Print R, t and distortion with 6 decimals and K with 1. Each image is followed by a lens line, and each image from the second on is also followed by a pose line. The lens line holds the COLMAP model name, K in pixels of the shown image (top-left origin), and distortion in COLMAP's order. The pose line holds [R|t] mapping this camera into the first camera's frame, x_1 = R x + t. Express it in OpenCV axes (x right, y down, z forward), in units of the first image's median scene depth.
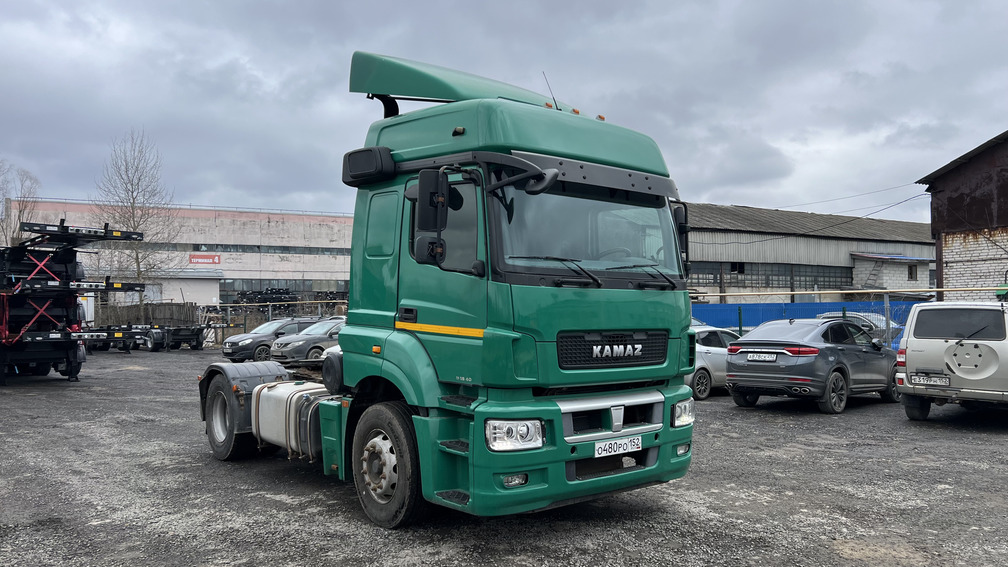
lens RADIAL K [[762.7, 0, 499.0], [0, 762.7, 277.6], [0, 0, 1]] dist [0.042173, -0.019575]
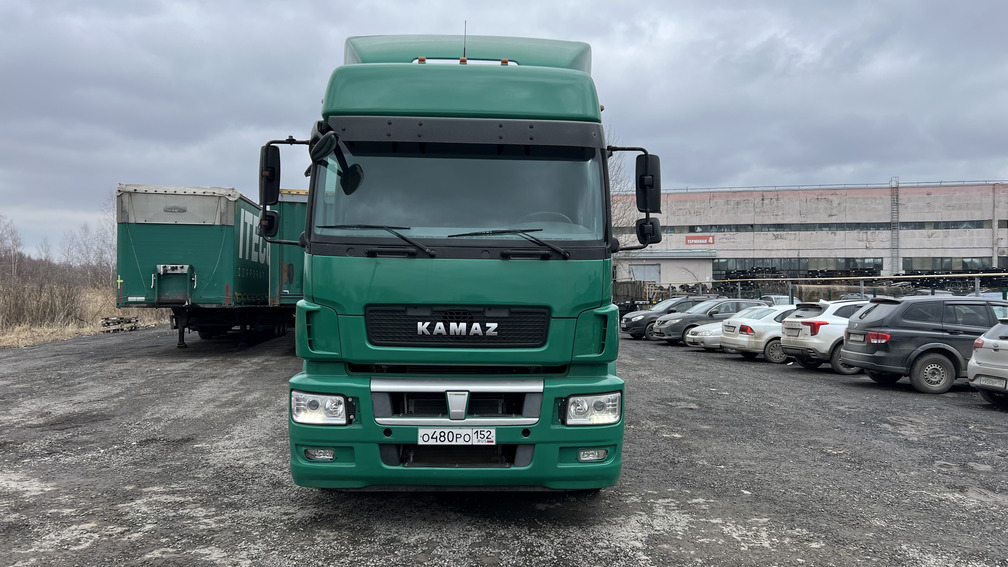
lens RADIAL K [[762.7, 0, 503.0], [0, 762.7, 289.5], [0, 0, 1]] dist [0.042173, -0.019575]
pose [[0.784531, 0.009310, -0.620019, 0.704876], [0.016634, 0.999211, 0.036051, 0.018822], [0.619866, -0.038597, 0.783758, 0.330674]]
